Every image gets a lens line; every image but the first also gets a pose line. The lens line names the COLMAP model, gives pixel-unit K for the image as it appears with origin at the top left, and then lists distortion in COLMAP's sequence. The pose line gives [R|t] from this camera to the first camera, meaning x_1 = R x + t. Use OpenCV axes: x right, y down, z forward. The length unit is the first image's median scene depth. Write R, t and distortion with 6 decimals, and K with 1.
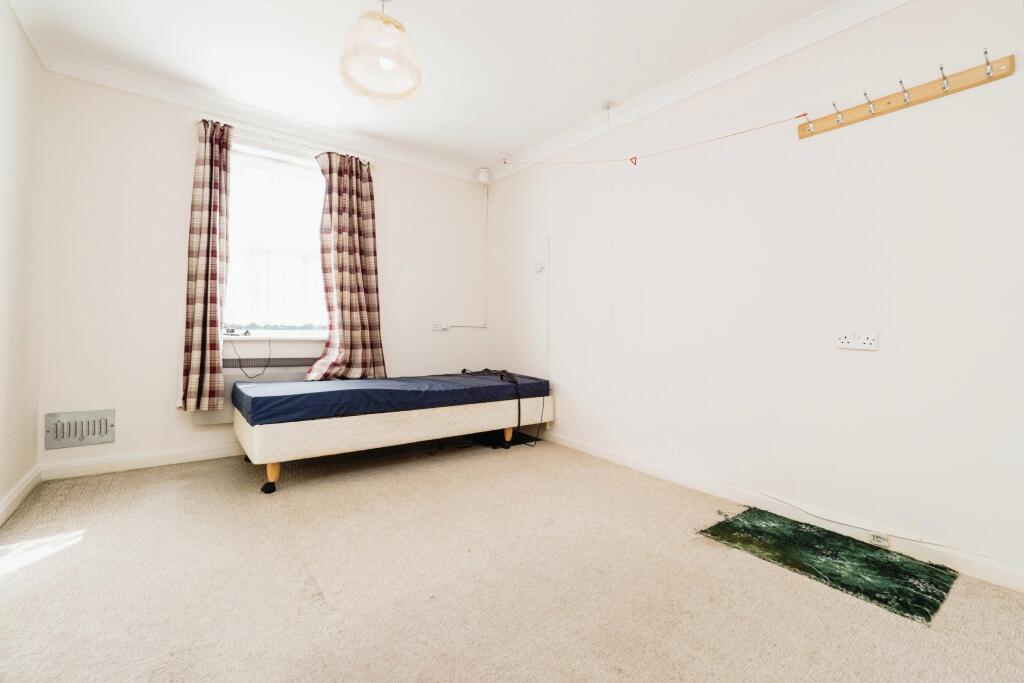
lens RADIAL K [[452.1, 0, 512.0], [0, 452.1, 341.5], [0, 0, 1]] dist [0.000297, -0.000066]
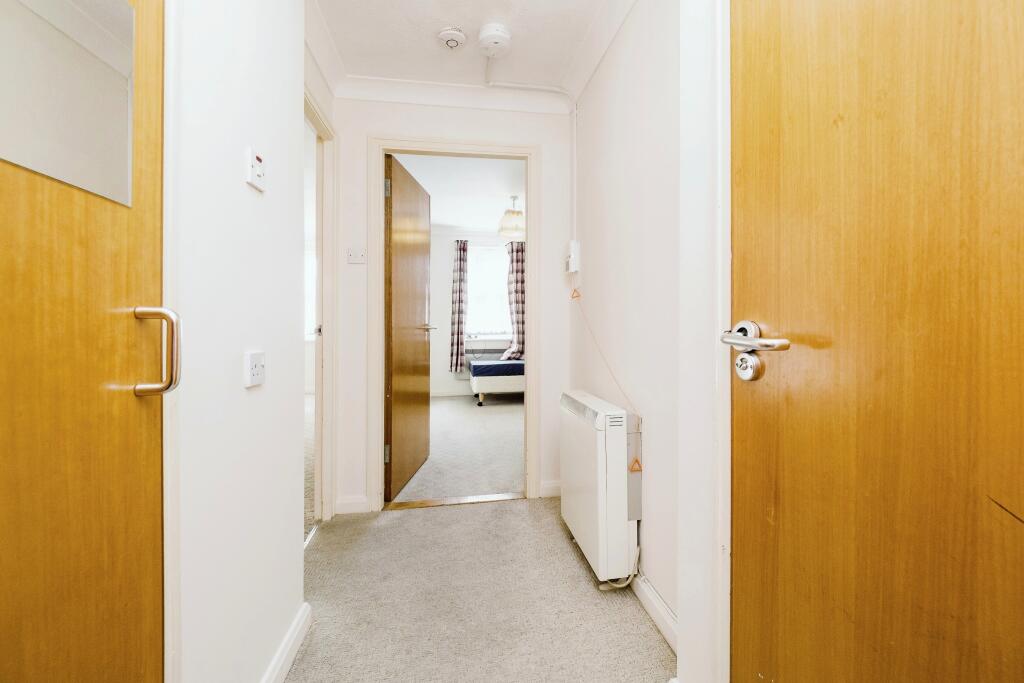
lens RADIAL K [[431.8, 0, 510.5], [0, 431.8, 330.7], [0, 0, 1]] dist [-0.000982, 0.000100]
pose [[0.874306, -0.016951, -0.485079, 0.552116], [0.014769, 0.999856, -0.008320, -0.030752], [0.485150, 0.000110, 0.874431, -0.703448]]
